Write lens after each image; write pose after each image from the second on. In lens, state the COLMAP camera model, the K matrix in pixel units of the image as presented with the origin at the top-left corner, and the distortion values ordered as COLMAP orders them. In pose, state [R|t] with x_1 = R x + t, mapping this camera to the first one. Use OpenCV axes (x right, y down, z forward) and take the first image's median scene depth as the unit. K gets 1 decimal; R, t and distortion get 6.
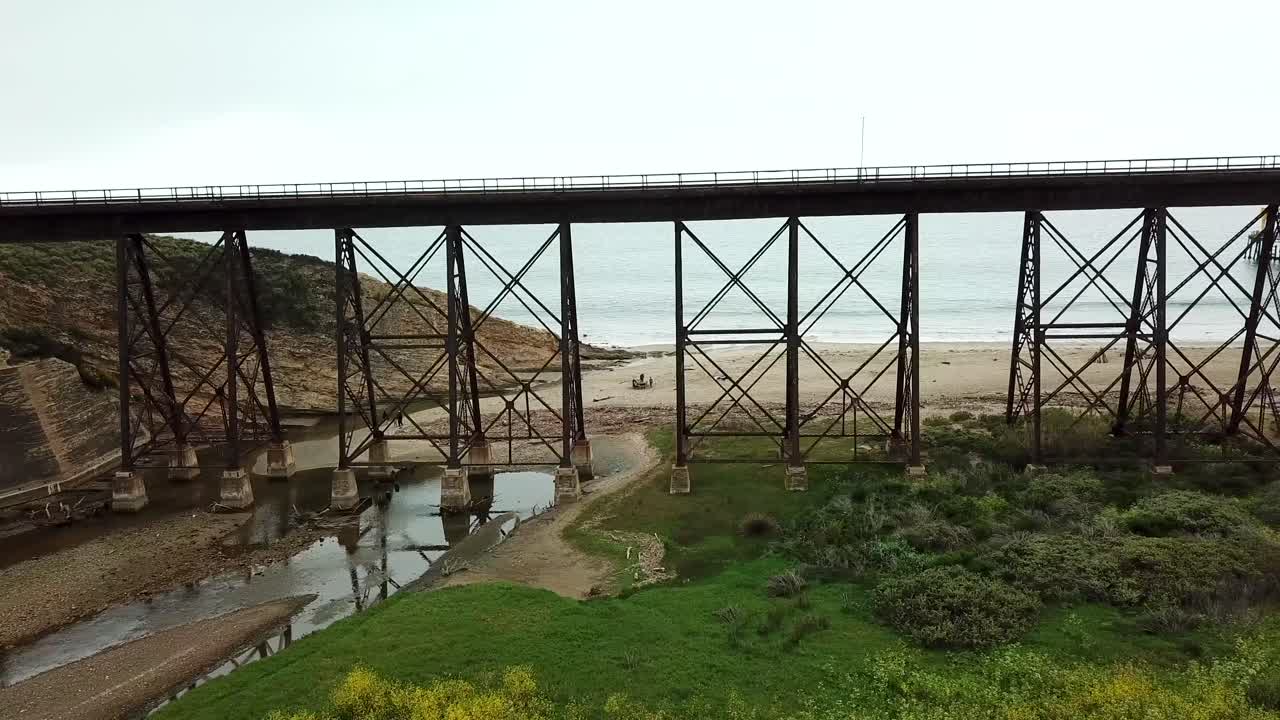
lens RADIAL K [[1095.1, 0, 640.0], [0, 1095.1, 360.0], [0, 0, 1]] dist [0.049648, -0.004257]
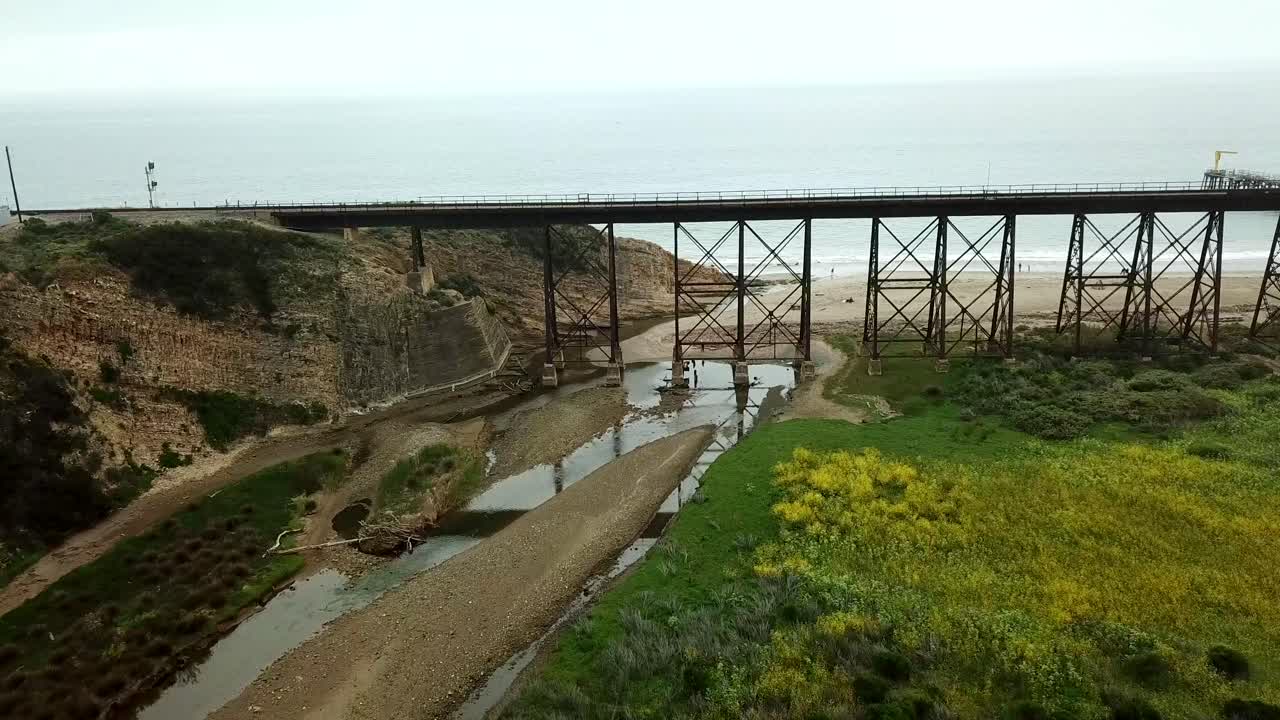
lens RADIAL K [[1095.1, 0, 640.0], [0, 1095.1, 360.0], [0, 0, 1]] dist [0.049648, -0.004257]
pose [[0.999375, -0.005978, 0.034845, -0.410238], [0.002740, 0.995732, 0.092254, -0.066974], [-0.035248, -0.092101, 0.995126, -0.755892]]
